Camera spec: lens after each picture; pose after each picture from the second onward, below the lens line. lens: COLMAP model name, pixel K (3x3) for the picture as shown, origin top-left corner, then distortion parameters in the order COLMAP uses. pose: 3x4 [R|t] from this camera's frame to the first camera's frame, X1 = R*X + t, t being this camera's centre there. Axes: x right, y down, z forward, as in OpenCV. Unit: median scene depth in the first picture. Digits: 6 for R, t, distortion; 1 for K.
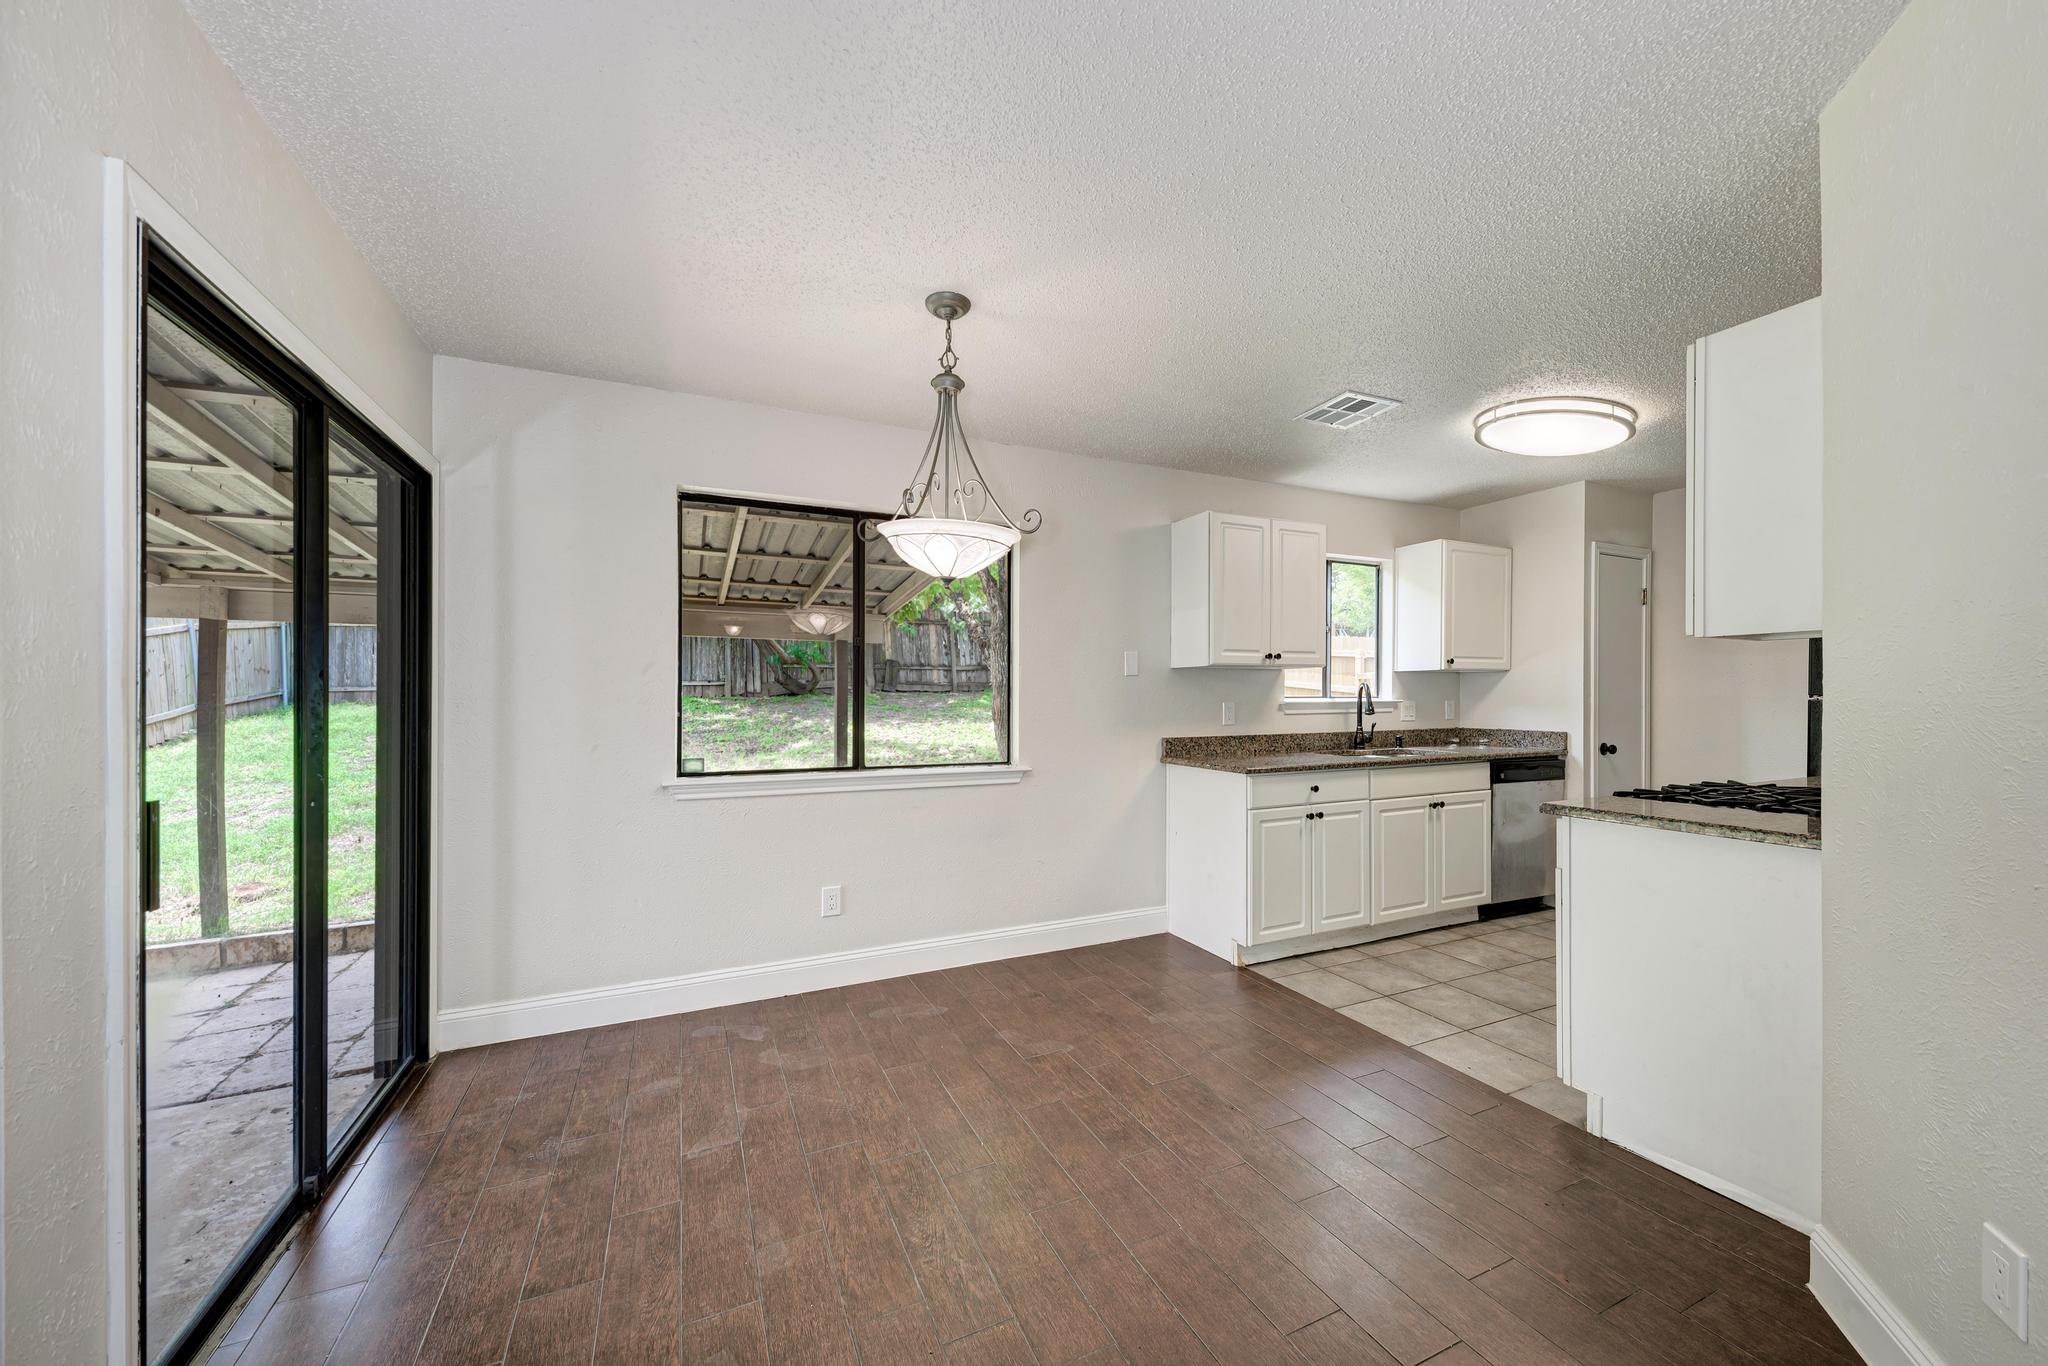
lens RADIAL K [[737.0, 0, 1020.3], [0, 737.0, 700.9], [0, 0, 1]] dist [0.010617, -0.003813]
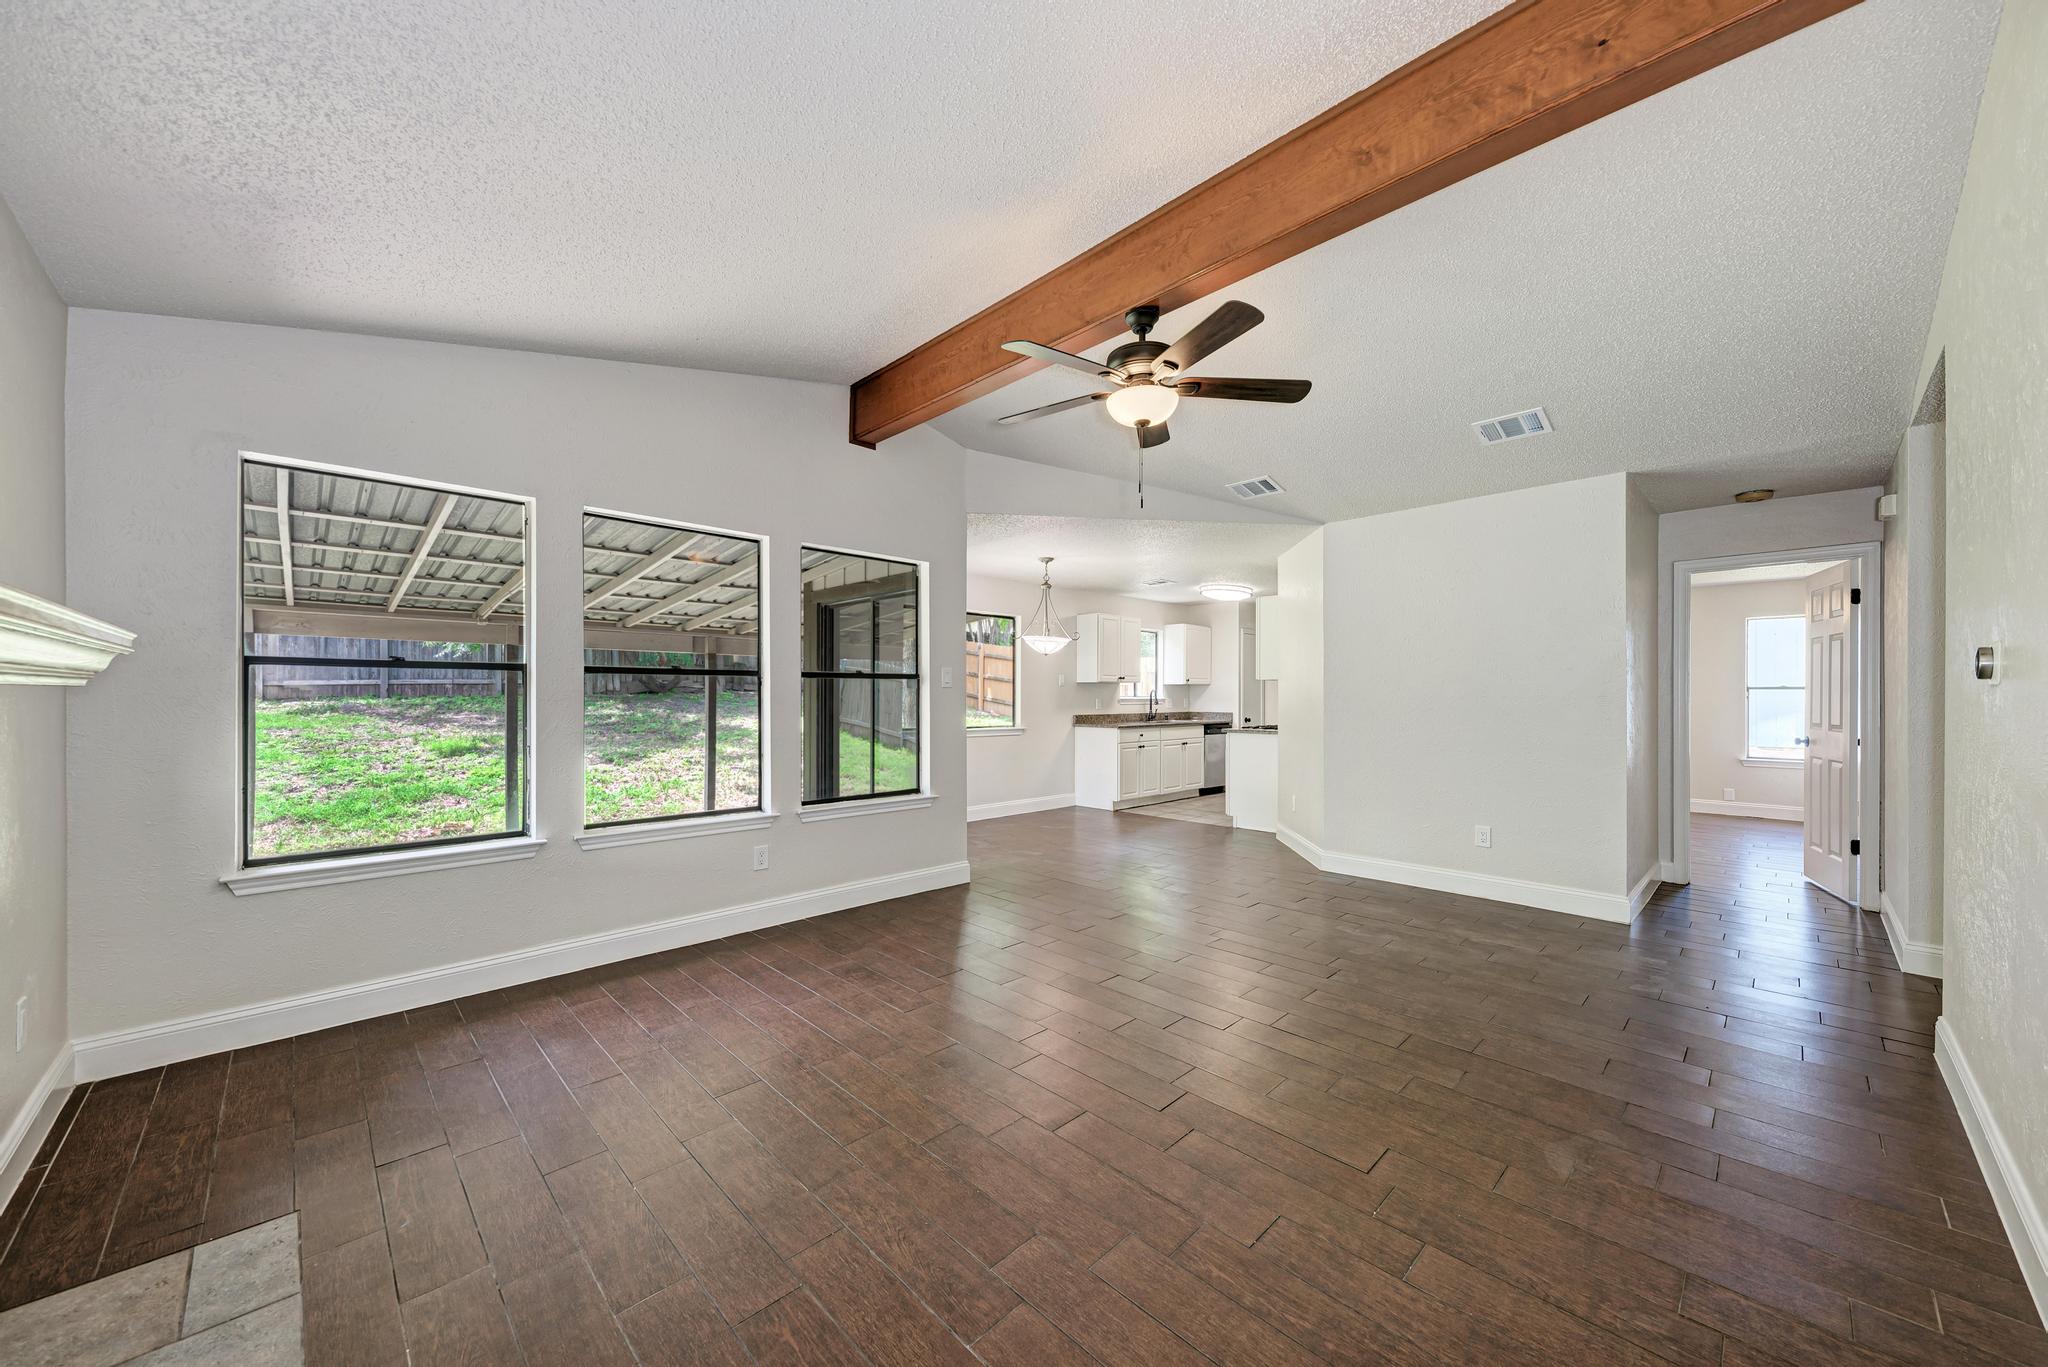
lens RADIAL K [[737.0, 0, 1026.3], [0, 737.0, 697.0], [0, 0, 1]] dist [0.010617, -0.003813]
pose [[0.939570, 0.004291, 0.342330, -0.643310], [-0.002402, 0.999979, -0.005944, 0.010152], [-0.342348, 0.004762, 0.939561, -0.929144]]
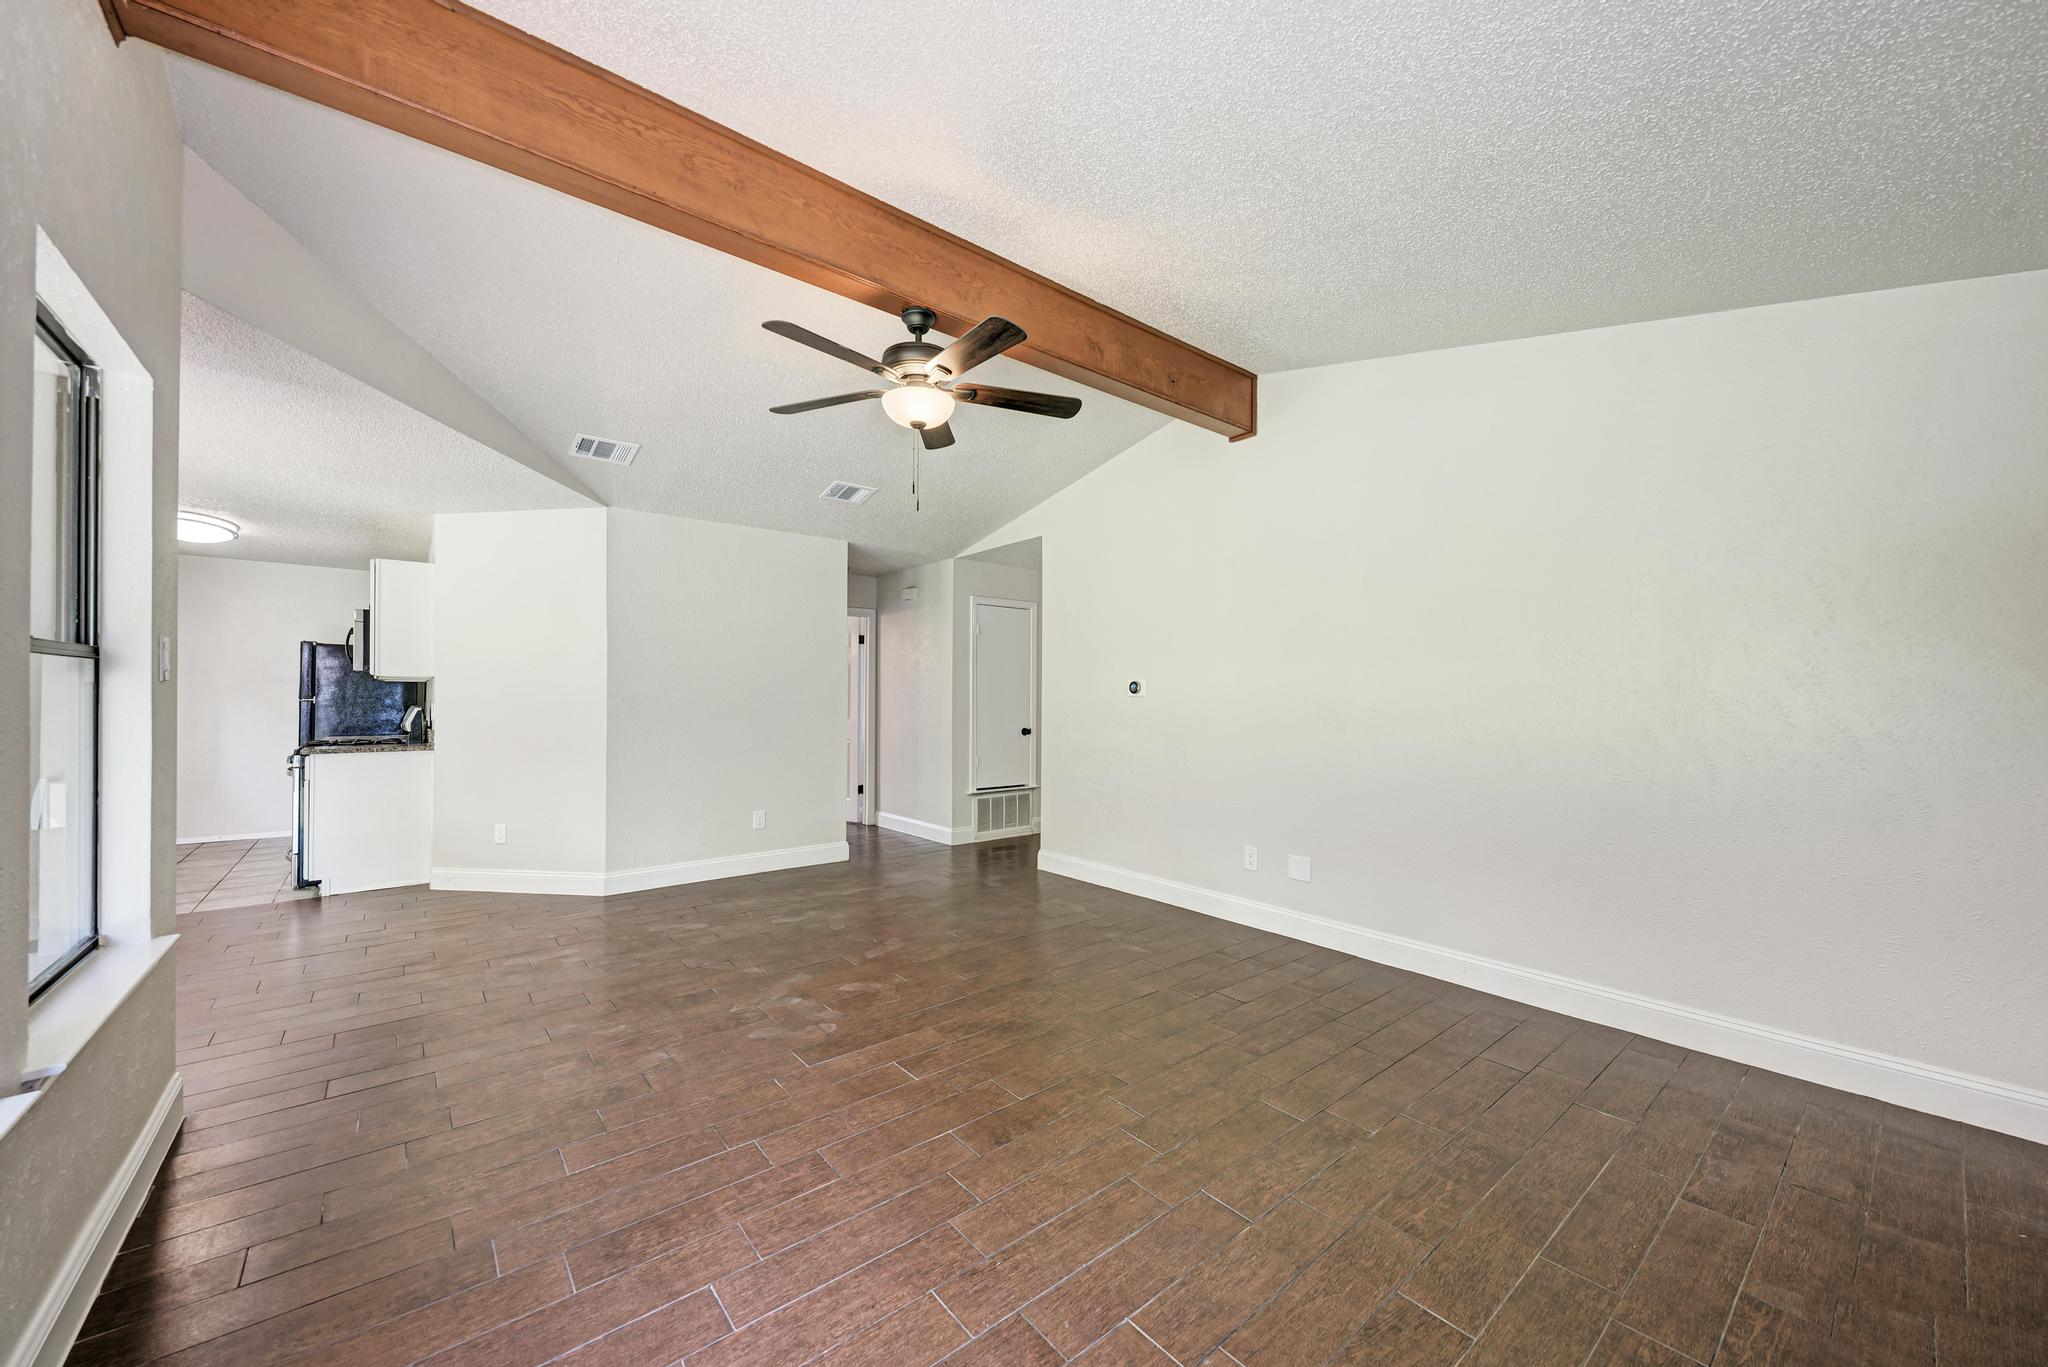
lens RADIAL K [[737.0, 0, 1024.1], [0, 737.0, 697.8], [0, 0, 1]] dist [0.010617, -0.003813]
pose [[-0.251467, 0.003801, 0.967859, -0.981345], [0.003325, 0.999990, -0.003063, 0.003260], [-0.967860, 0.002447, -0.251477, -0.254221]]
